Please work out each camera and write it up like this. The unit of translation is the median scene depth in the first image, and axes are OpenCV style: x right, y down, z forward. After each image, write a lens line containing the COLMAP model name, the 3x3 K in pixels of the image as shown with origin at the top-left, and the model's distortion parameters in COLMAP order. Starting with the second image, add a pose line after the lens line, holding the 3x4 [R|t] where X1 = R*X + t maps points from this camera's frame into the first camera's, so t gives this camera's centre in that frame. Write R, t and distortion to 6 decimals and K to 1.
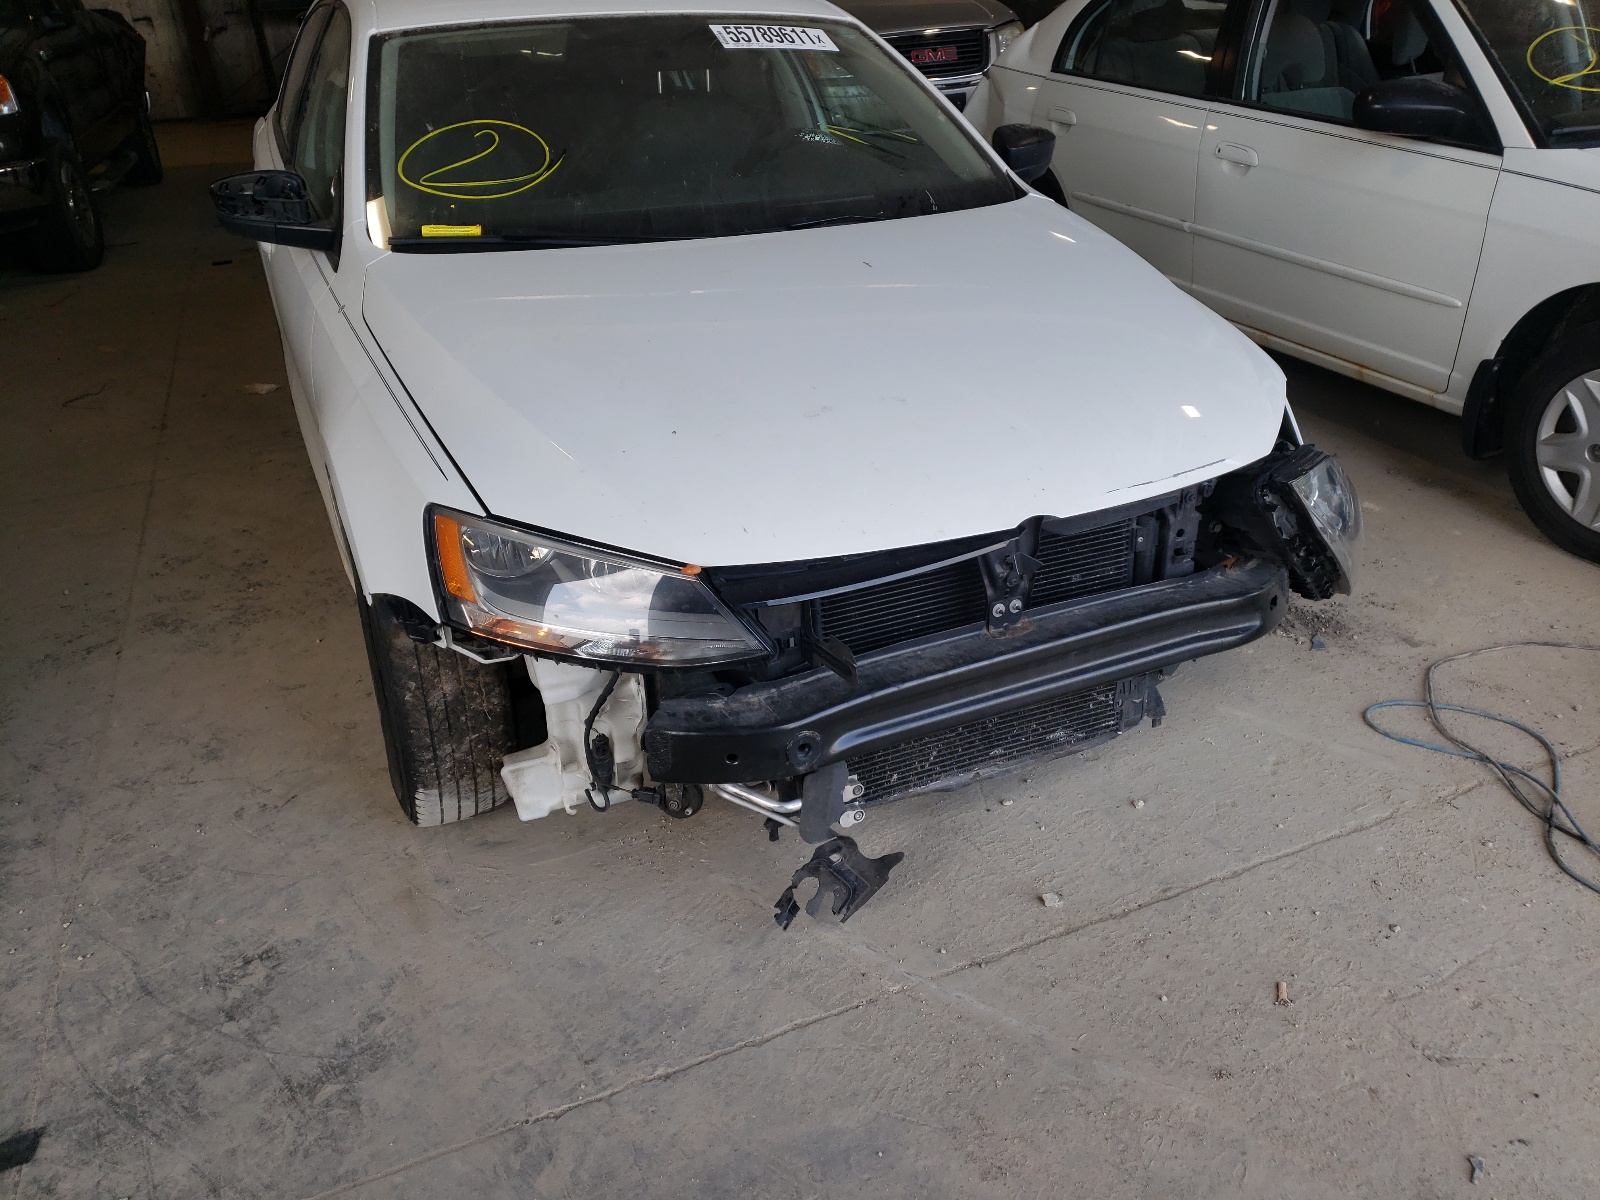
lens RADIAL K [[1204.0, 0, 795.1], [0, 1204.0, 608.3], [0, 0, 1]] dist [0.005926, -0.013211]
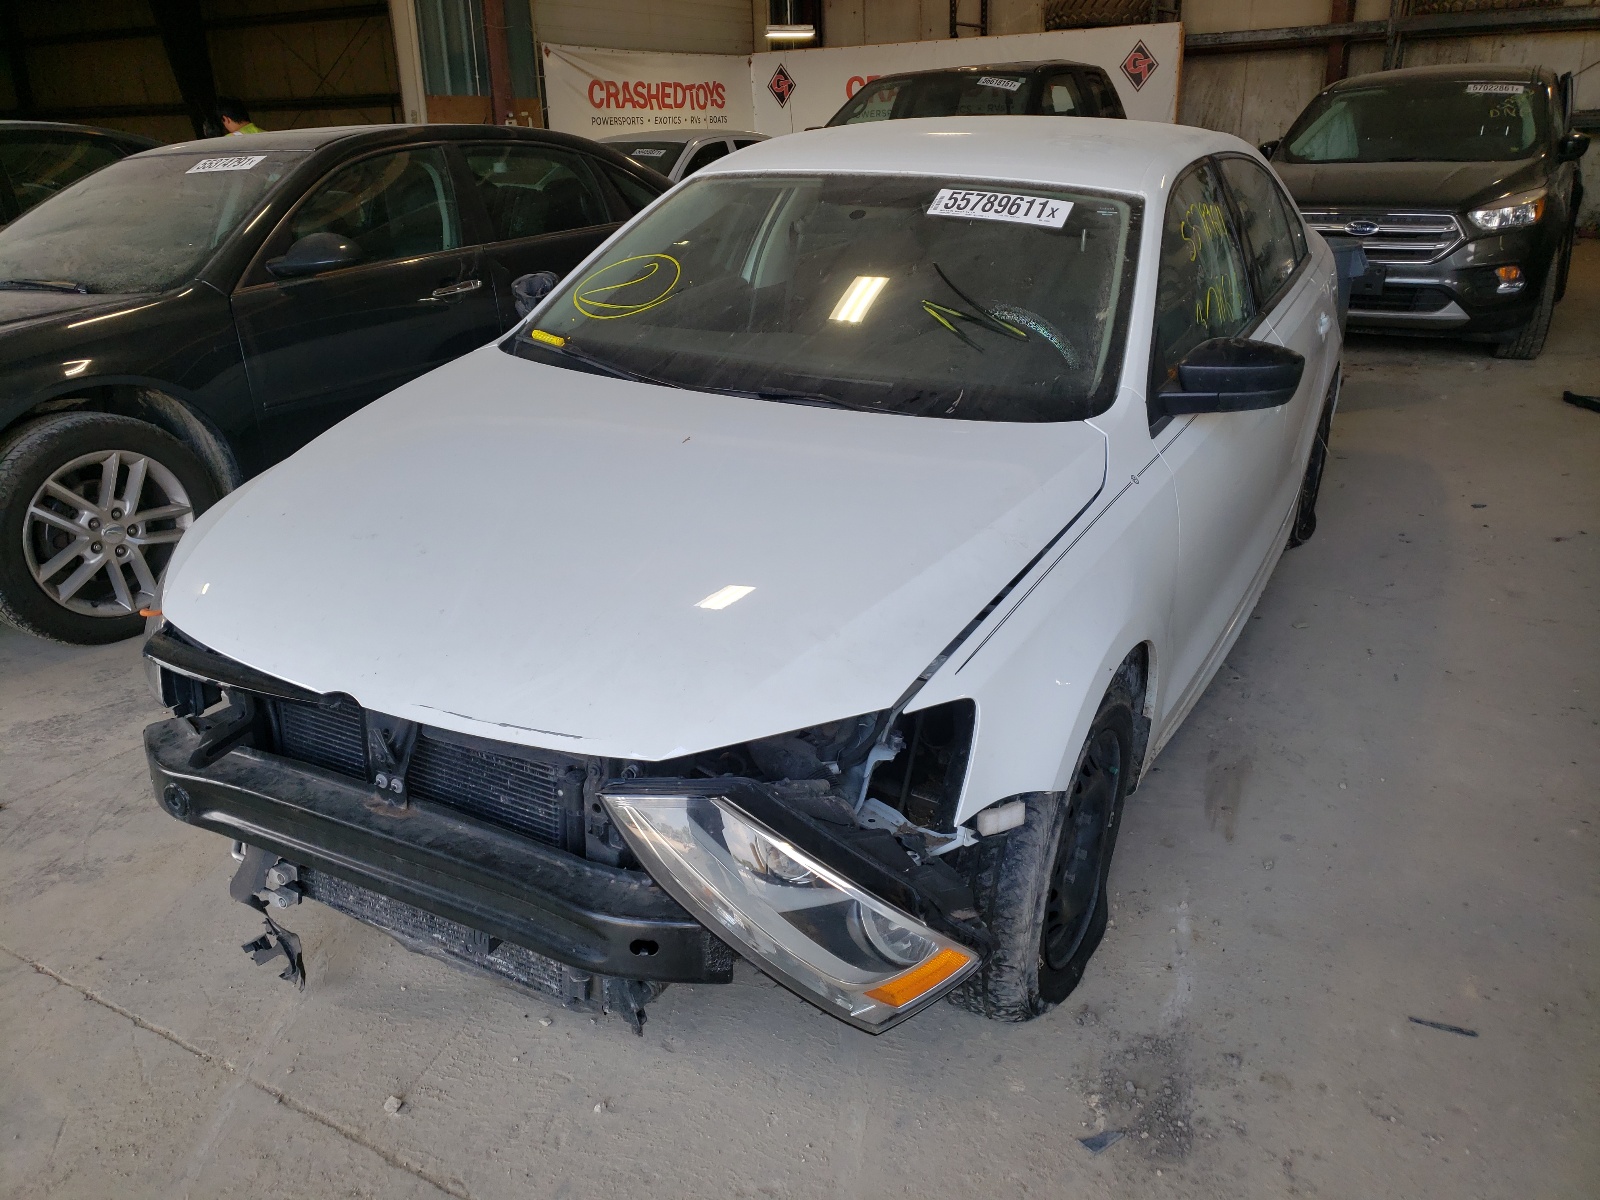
lens RADIAL K [[1204.0, 0, 796.4], [0, 1204.0, 600.4], [0, 0, 1]] dist [0.005926, -0.013211]
pose [[0.617429, 0.316326, -0.720221, 0.923607], [-0.379745, 0.921689, 0.079266, -0.302302], [0.688894, 0.224559, 0.689201, 0.467541]]
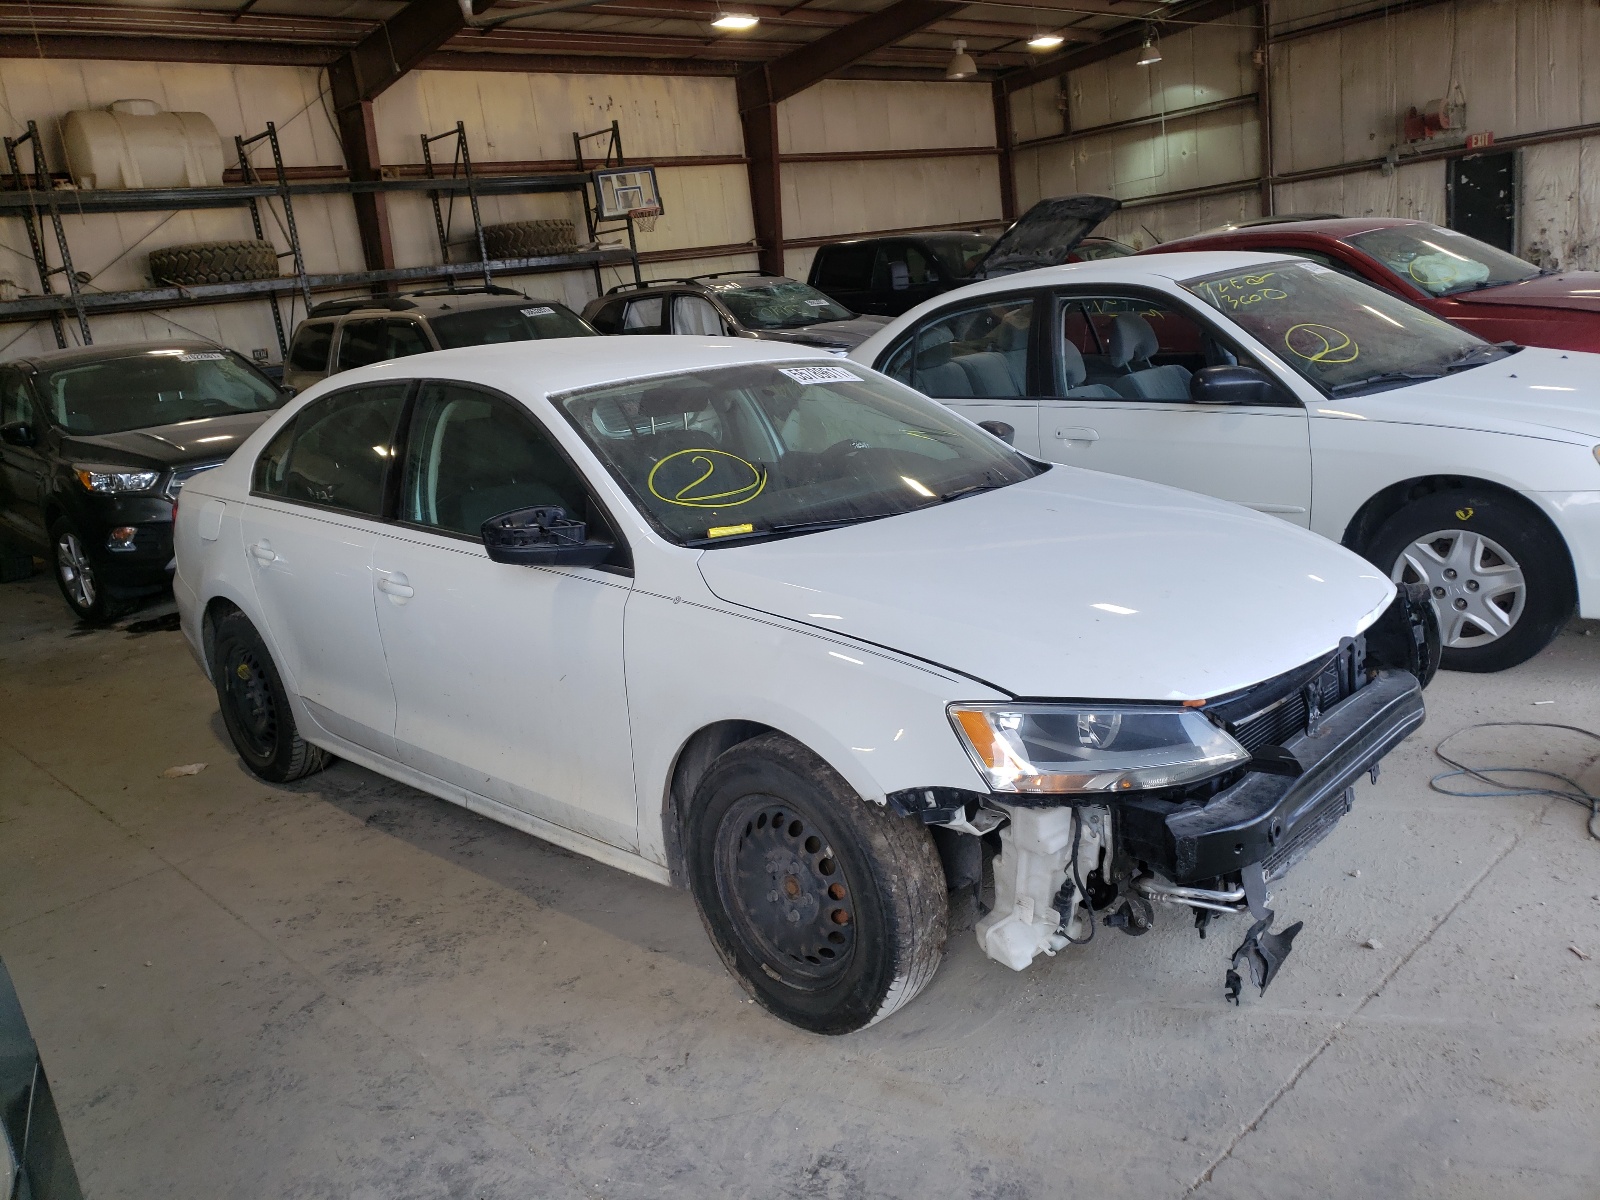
lens RADIAL K [[1204.0, 0, 799.4], [0, 1204.0, 590.5], [0, 0, 1]] dist [0.005926, -0.013211]
pose [[0.940035, -0.140152, 0.310954, -0.697370], [0.221615, 0.943988, -0.244488, 0.062825], [-0.259272, 0.298739, 0.918441, -0.125018]]
